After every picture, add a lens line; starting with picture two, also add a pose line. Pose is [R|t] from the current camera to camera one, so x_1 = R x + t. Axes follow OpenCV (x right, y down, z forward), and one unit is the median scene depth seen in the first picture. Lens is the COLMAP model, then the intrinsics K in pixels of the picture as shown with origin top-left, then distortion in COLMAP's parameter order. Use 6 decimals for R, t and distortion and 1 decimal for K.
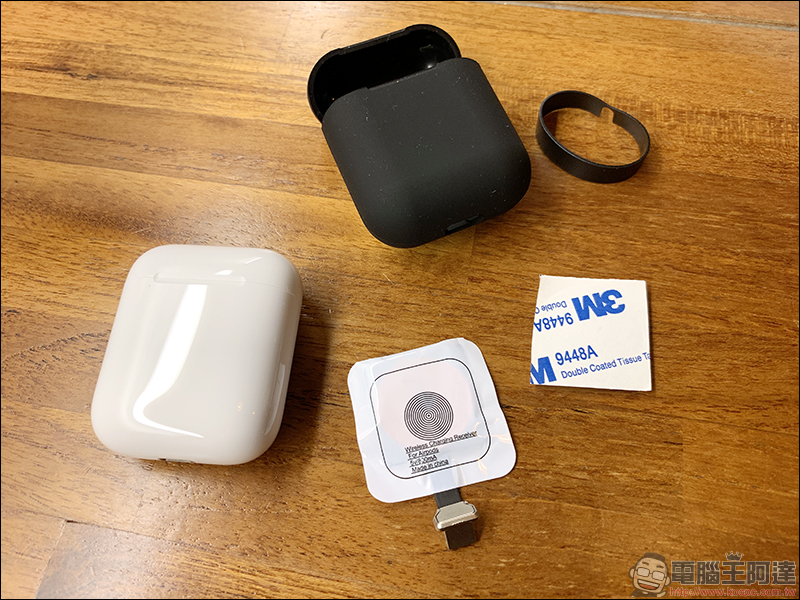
lens RADIAL K [[625.4, 0, 398.4], [0, 625.4, 296.8], [0, 0, 1]] dist [-0.027203, 0.020503]
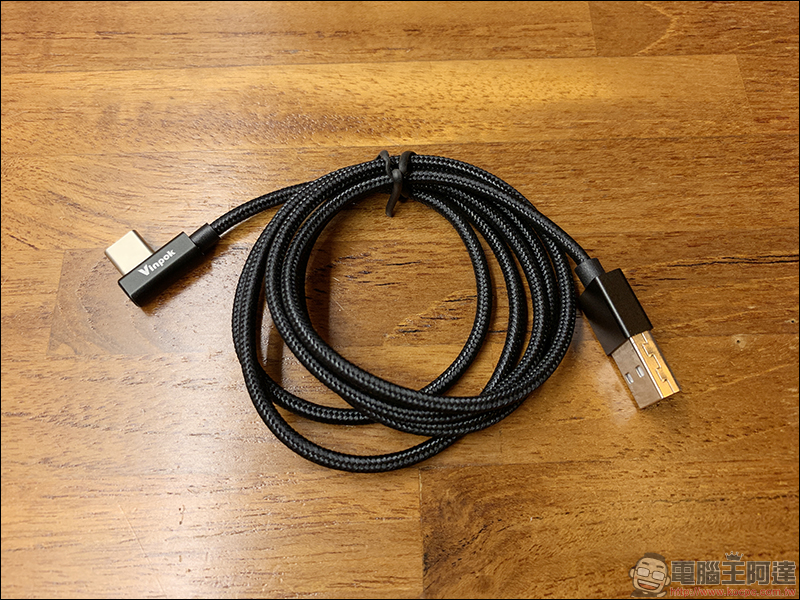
lens RADIAL K [[625.4, 0, 406.7], [0, 625.4, 298.0], [0, 0, 1]] dist [-0.027203, 0.020503]
pose [[0.975815, -0.185610, 0.115470, -0.482034], [0.174784, 0.979739, 0.097788, 0.043065], [-0.131281, -0.075240, 0.988486, 0.157699]]
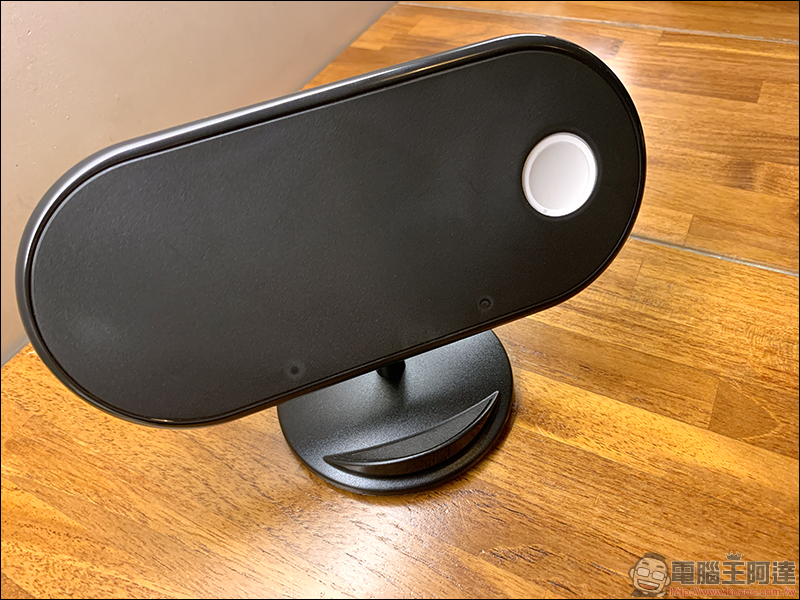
lens RADIAL K [[625.4, 0, 394.7], [0, 625.4, 297.0], [0, 0, 1]] dist [-0.027203, 0.020503]
pose [[0.952964, 0.171864, -0.249646, -0.381343], [-0.232304, 0.943221, -0.237421, 0.027738], [0.194667, 0.284248, 0.938780, -0.305743]]
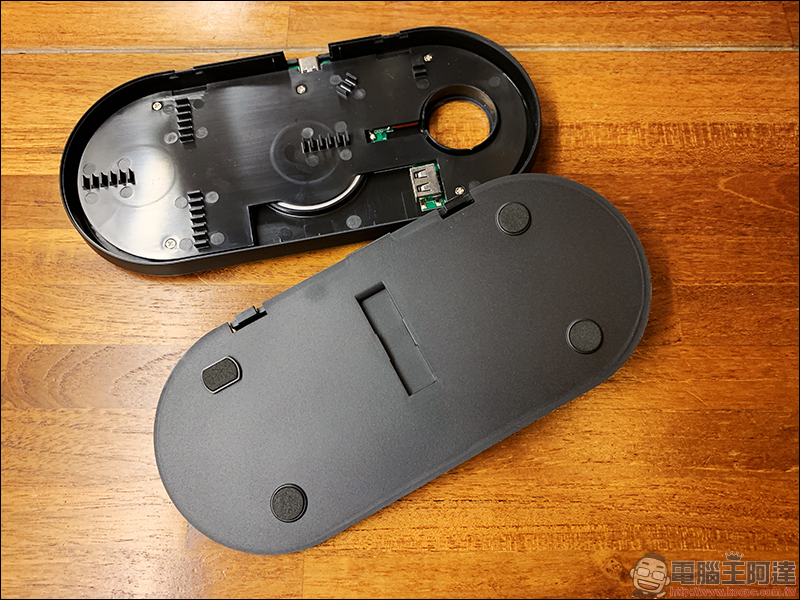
lens RADIAL K [[625.4, 0, 401.3], [0, 625.4, 295.7], [0, 0, 1]] dist [-0.027203, 0.020503]
pose [[0.982439, -0.161641, 0.093194, -0.075409], [0.147274, 0.978472, 0.144578, -0.185491], [-0.114558, -0.128314, 0.985095, -0.428374]]
